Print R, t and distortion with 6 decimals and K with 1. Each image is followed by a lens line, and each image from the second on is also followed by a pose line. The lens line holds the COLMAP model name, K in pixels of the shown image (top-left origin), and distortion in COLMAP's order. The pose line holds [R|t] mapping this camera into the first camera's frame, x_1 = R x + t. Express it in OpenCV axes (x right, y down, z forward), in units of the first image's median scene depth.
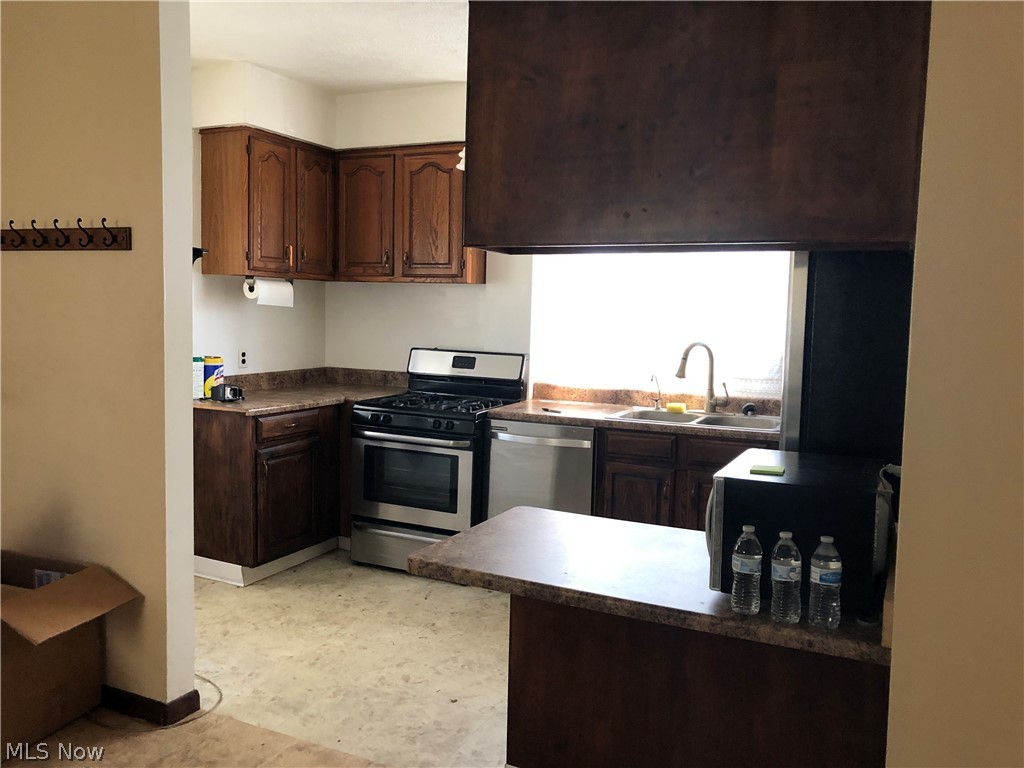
lens RADIAL K [[839.7, 0, 507.5], [0, 839.7, 383.0], [0, 0, 1]] dist [0.013552, -0.007713]
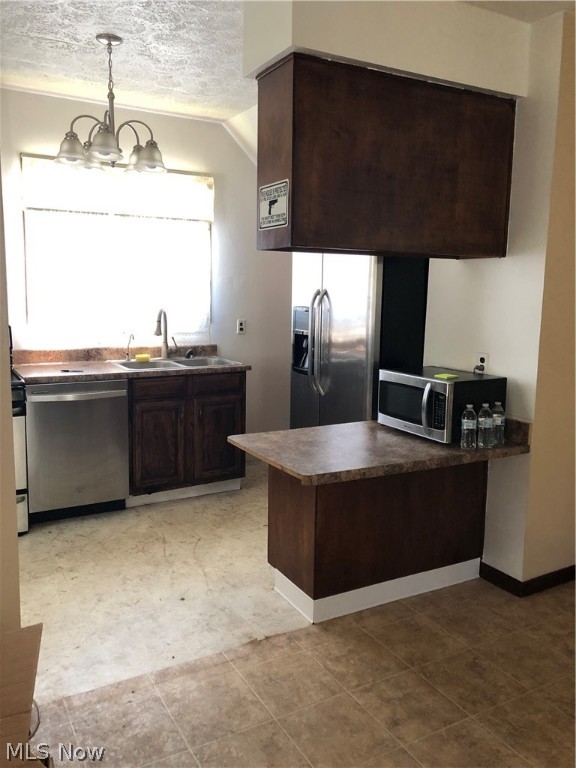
lens RADIAL K [[629.8, 0, 285.0], [0, 629.8, 383.0], [0, 0, 1]] dist [0.013552, -0.007713]
pose [[0.565953, -0.134490, 0.813394, -0.597904], [0.066526, 0.990837, 0.117541, -0.041276], [-0.821749, -0.012411, 0.569714, 0.278804]]
